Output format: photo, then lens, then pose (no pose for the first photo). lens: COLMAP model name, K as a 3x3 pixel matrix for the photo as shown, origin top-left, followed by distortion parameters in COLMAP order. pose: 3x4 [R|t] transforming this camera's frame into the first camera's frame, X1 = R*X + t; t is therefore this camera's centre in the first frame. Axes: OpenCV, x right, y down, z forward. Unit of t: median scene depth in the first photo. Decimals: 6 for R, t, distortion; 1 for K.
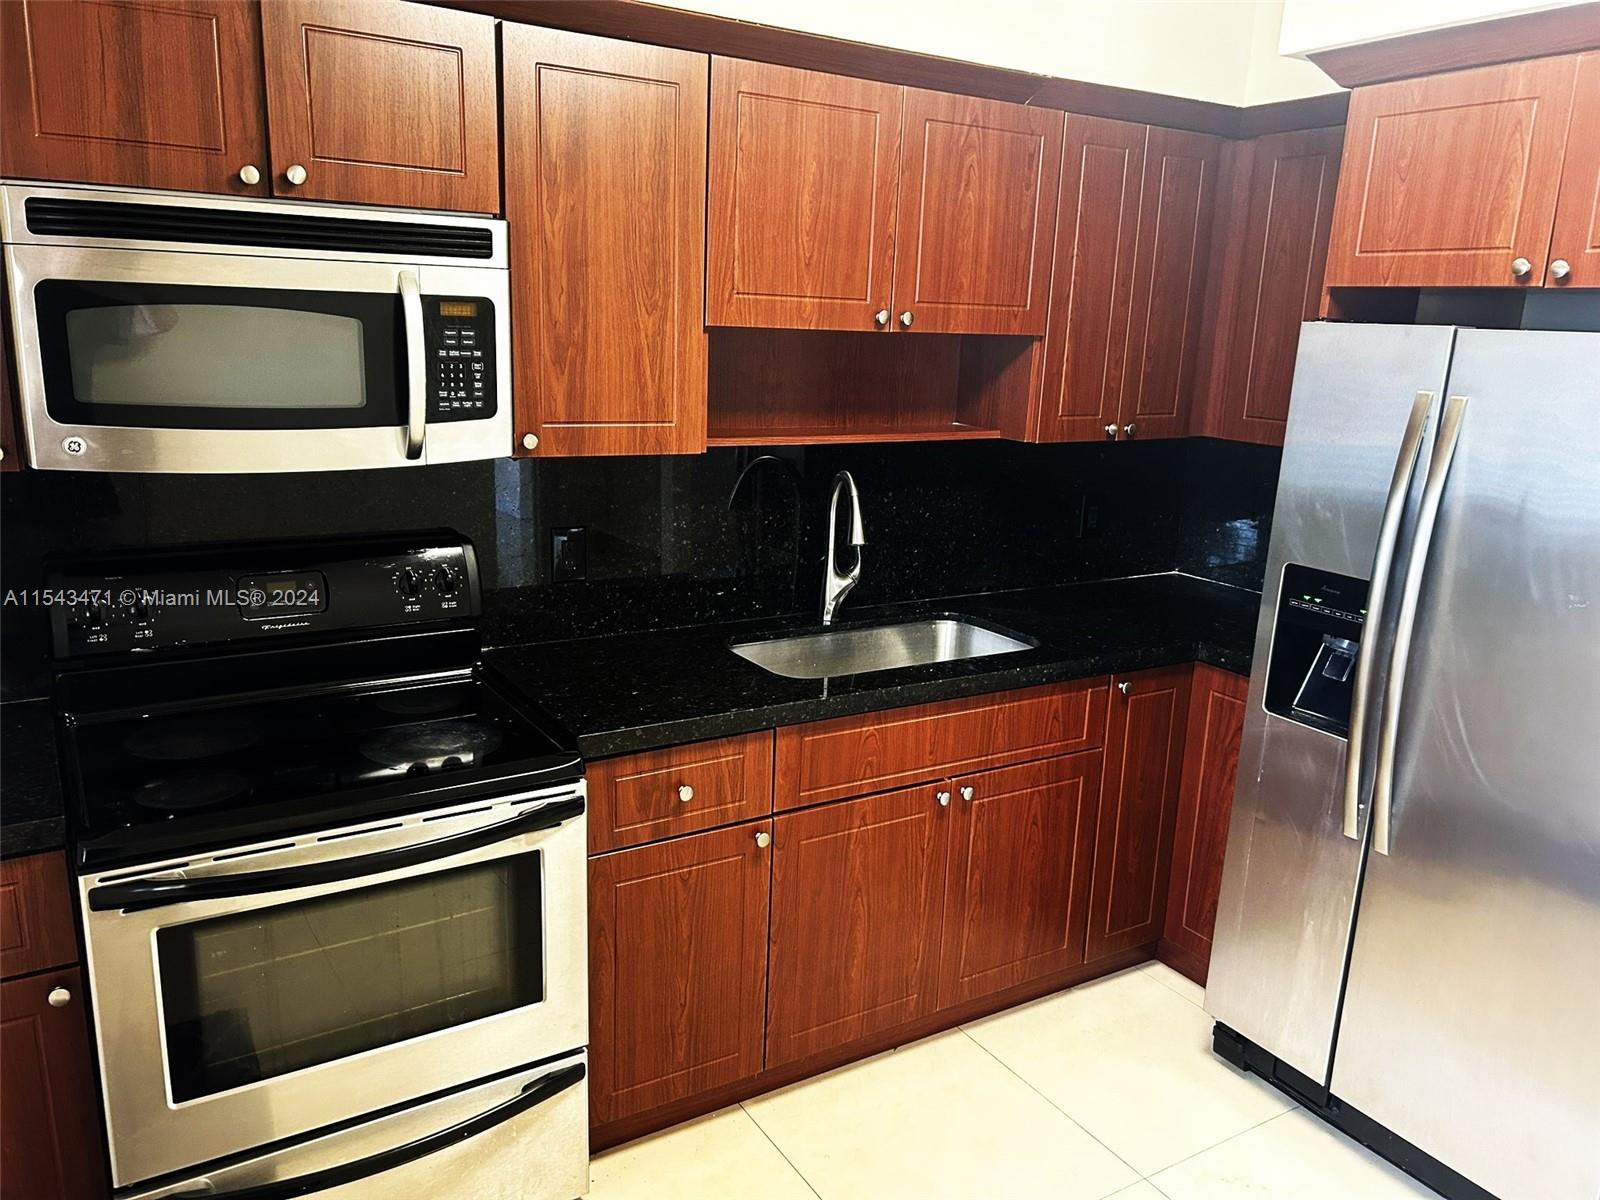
lens RADIAL K [[1215.9, 0, 804.3], [0, 1215.9, 612.2], [0, 0, 1]] dist [0.052306, -0.059276]
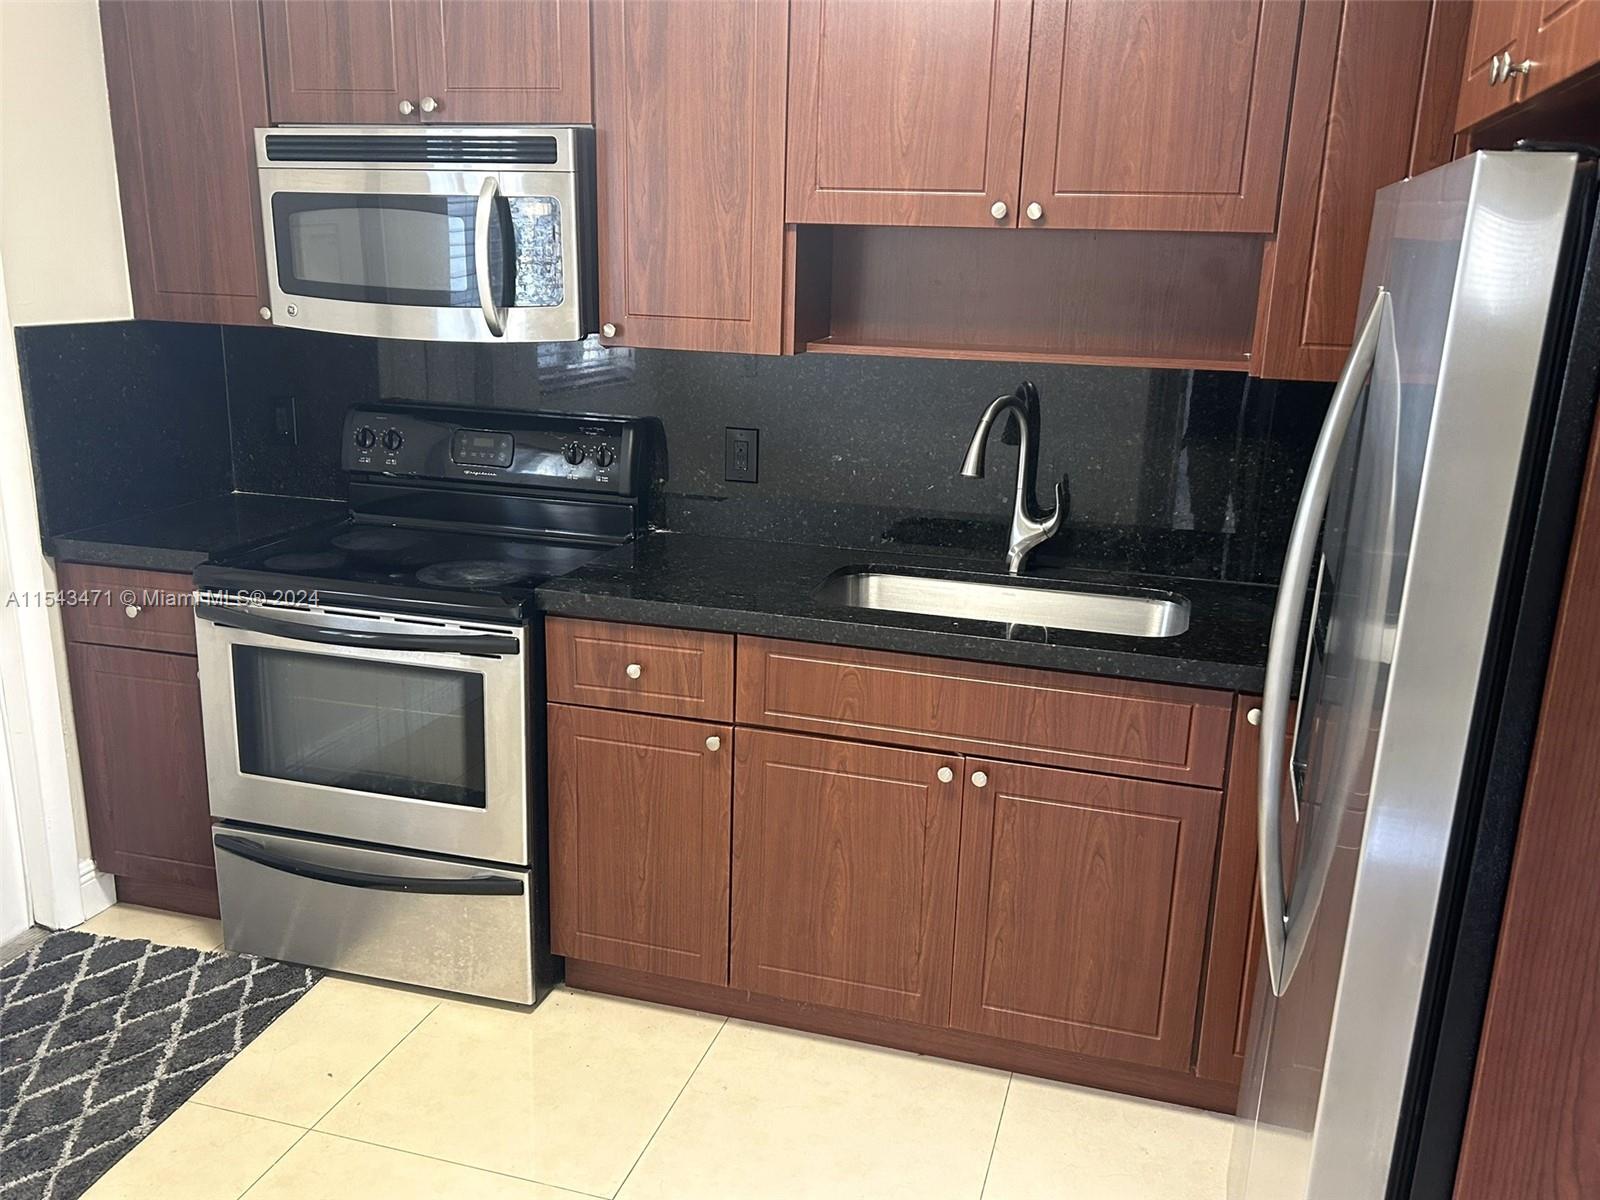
lens RADIAL K [[1357.7, 0, 787.1], [0, 1357.7, 612.7], [0, 0, 1]] dist [0.054654, -0.075232]
pose [[0.656489, 0.179912, -0.732567, 0.781774], [-0.180664, 0.980377, 0.078871, -0.014502], [0.732382, 0.080570, 0.676110, 0.286167]]
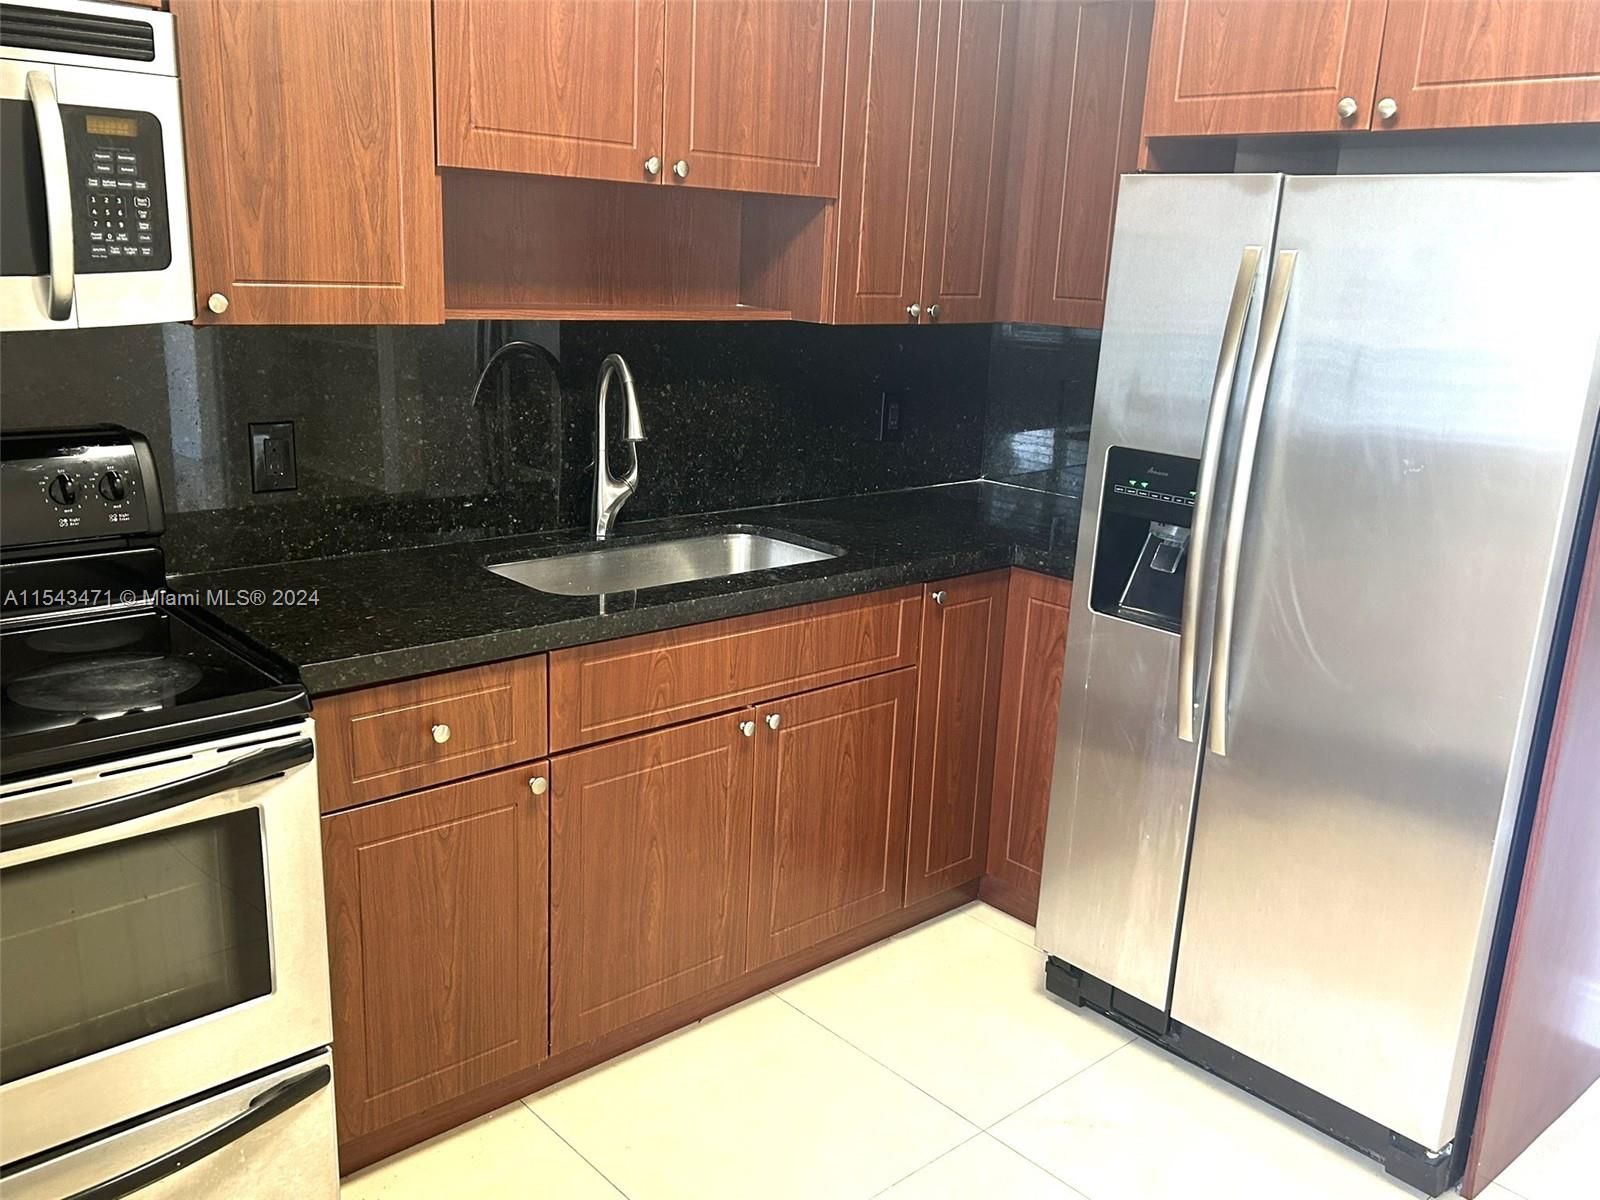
lens RADIAL K [[1357.7, 0, 808.0], [0, 1357.7, 612.2], [0, 0, 1]] dist [0.054654, -0.075232]
pose [[0.982479, -0.042465, 0.181474, -0.016270], [0.036847, 0.998735, 0.034218, 0.041746], [-0.182697, -0.026932, 0.982800, 0.045282]]
